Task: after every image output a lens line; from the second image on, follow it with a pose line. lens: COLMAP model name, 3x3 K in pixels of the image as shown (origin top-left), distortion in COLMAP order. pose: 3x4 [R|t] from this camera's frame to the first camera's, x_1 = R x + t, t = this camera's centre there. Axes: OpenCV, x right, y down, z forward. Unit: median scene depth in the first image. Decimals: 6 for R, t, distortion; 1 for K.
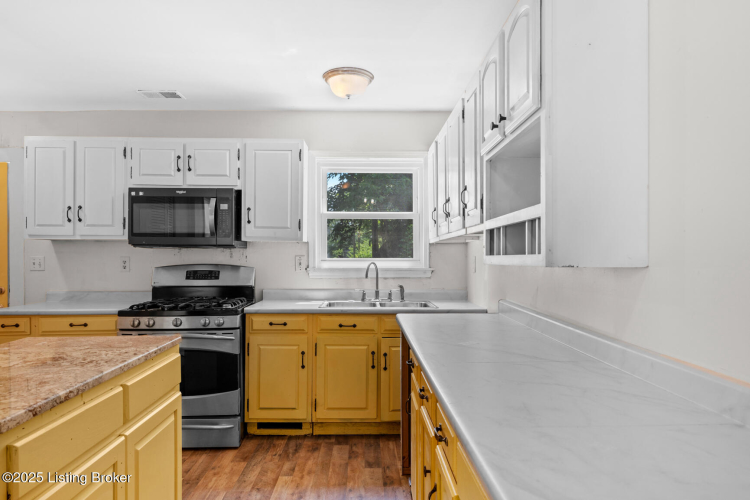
lens RADIAL K [[492.8, 0, 374.3], [0, 492.8, 253.1], [0, 0, 1]] dist [-0.003759, -0.003867]
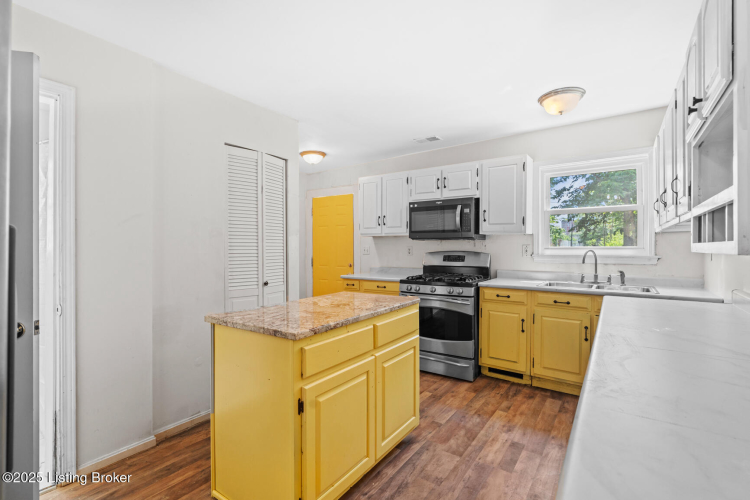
lens RADIAL K [[347.5, 0, 373.5], [0, 347.5, 245.0], [0, 0, 1]] dist [-0.004149, -0.000216]
pose [[0.796179, -0.005356, -0.605037, 0.093943], [0.007850, 0.999968, 0.001478, 0.001676], [0.605010, -0.005926, 0.796196, 0.042957]]
